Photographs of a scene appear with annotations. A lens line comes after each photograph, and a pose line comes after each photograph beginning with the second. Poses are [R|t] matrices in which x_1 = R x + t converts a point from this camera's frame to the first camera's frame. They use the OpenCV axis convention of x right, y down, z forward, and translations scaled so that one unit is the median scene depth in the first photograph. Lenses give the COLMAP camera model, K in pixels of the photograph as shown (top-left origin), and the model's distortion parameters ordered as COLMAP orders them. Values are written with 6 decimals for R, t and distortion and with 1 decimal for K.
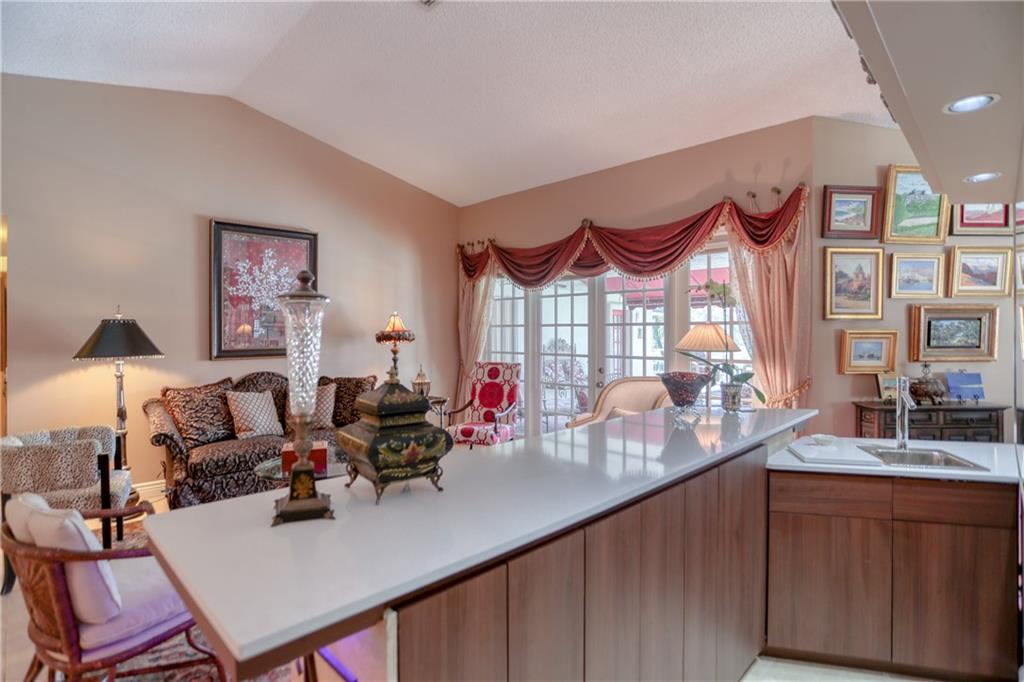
lens RADIAL K [[515.4, 0, 509.6], [0, 515.4, 331.2], [0, 0, 1]] dist [-0.073834, 0.036107]
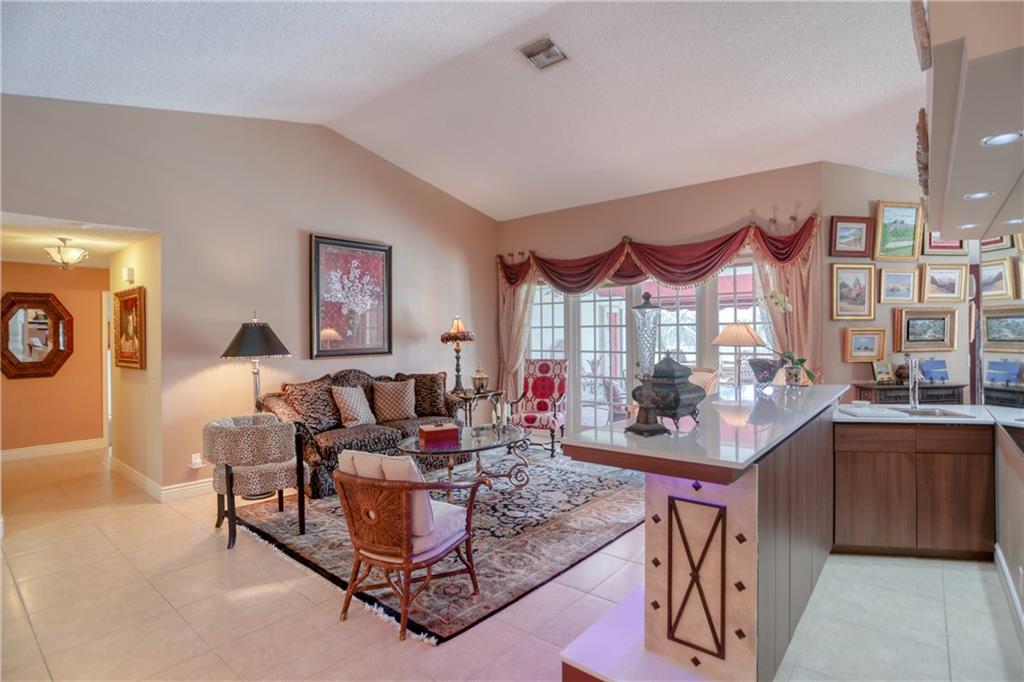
lens RADIAL K [[515.4, 0, 509.6], [0, 515.4, 331.2], [0, 0, 1]] dist [-0.073834, 0.036107]
pose [[0.996337, -0.007291, 0.085205, -0.282789], [0.007747, 0.999957, -0.005020, 0.004872], [-0.085165, 0.005662, 0.996351, -0.193264]]
